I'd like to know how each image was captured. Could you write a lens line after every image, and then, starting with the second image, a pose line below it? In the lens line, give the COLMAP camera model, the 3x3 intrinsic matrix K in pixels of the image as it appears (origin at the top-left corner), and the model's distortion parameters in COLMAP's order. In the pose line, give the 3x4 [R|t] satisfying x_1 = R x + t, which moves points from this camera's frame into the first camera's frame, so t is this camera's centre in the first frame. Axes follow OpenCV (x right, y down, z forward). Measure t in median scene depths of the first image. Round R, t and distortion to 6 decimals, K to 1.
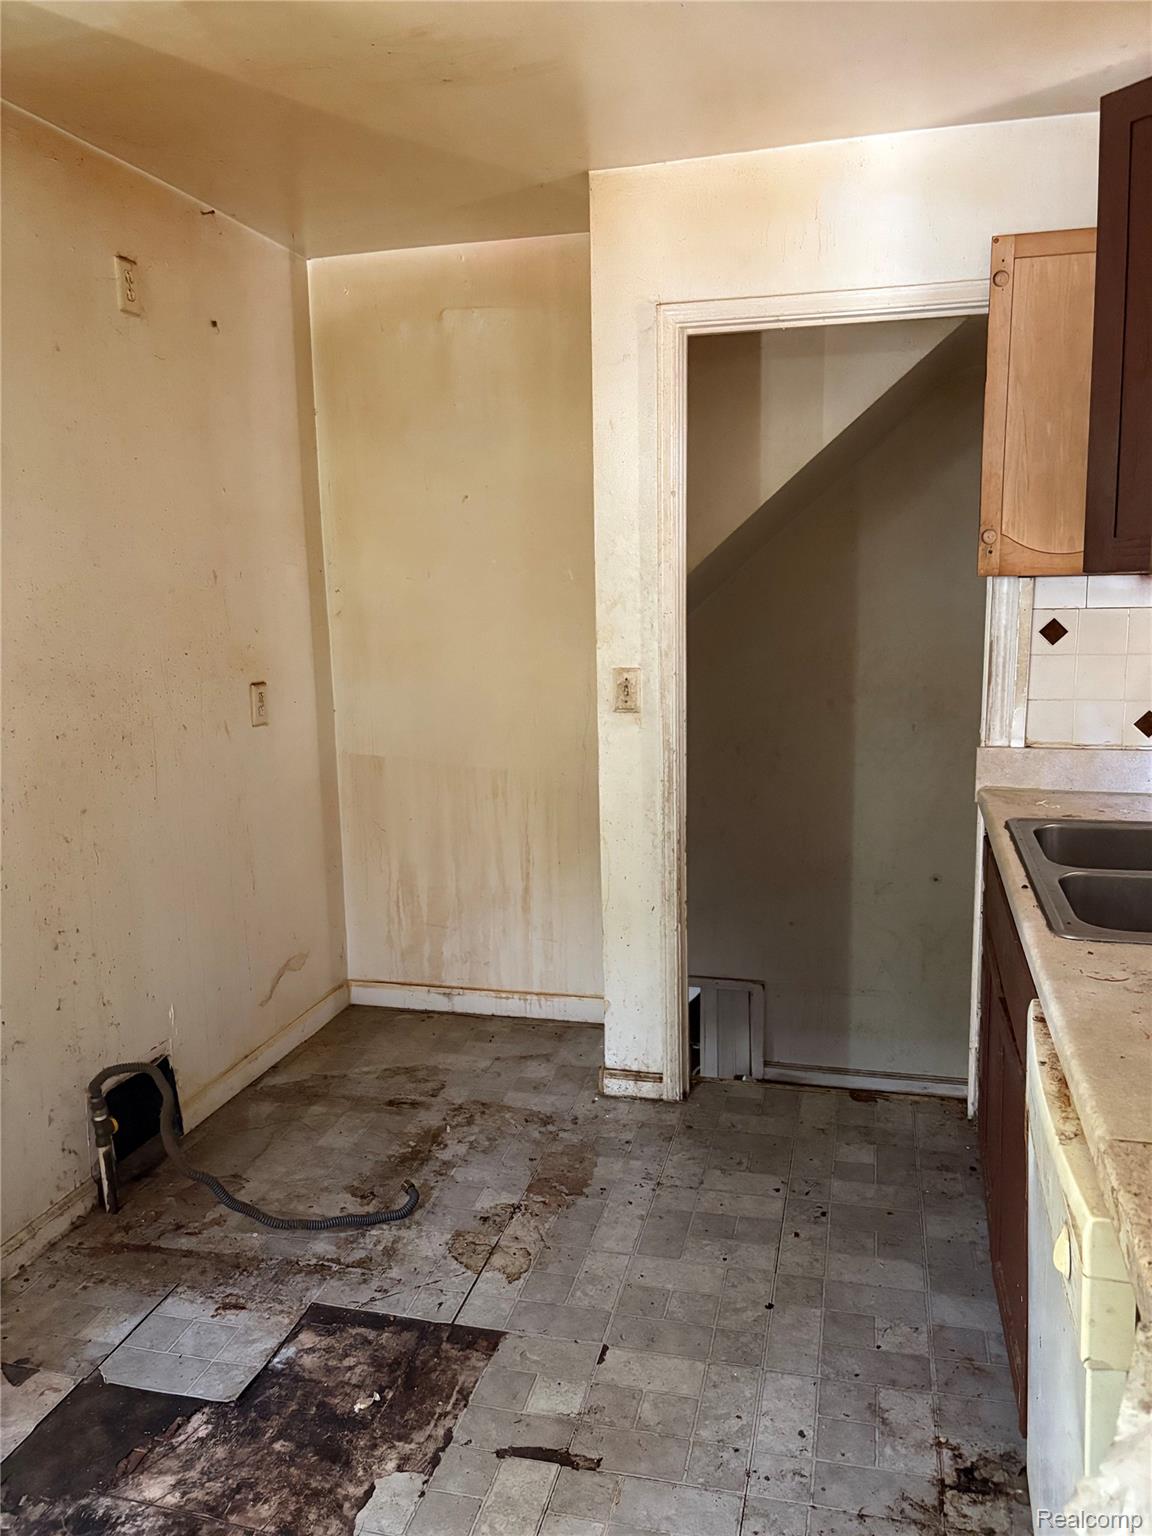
lens RADIAL K [[1172.7, 0, 575.7], [0, 1172.7, 753.6], [0, 0, 1]] dist [0.026040, -0.039320]
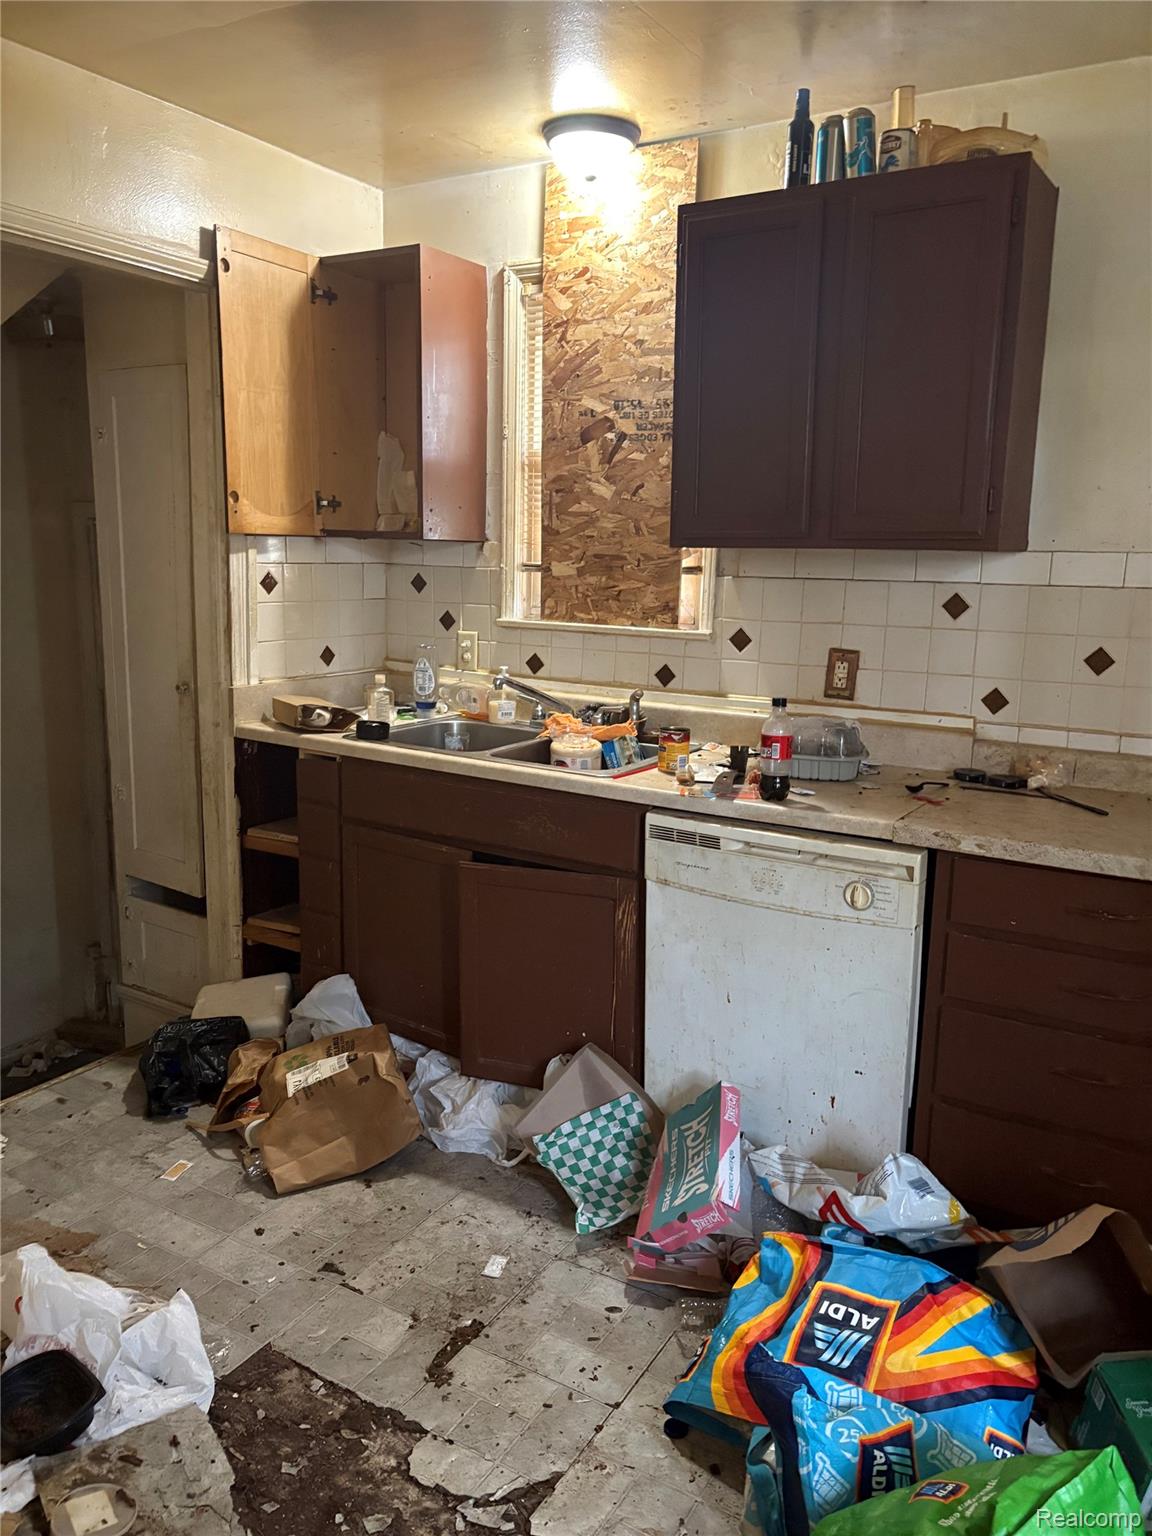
lens RADIAL K [[1172.7, 0, 564.5], [0, 1172.7, 772.6], [0, 0, 1]] dist [0.026040, -0.039320]
pose [[0.269872, -0.156538, 0.950087, -0.755557], [0.114822, 0.984888, 0.129657, -0.040359], [-0.956026, 0.074100, 0.283768, 0.453041]]
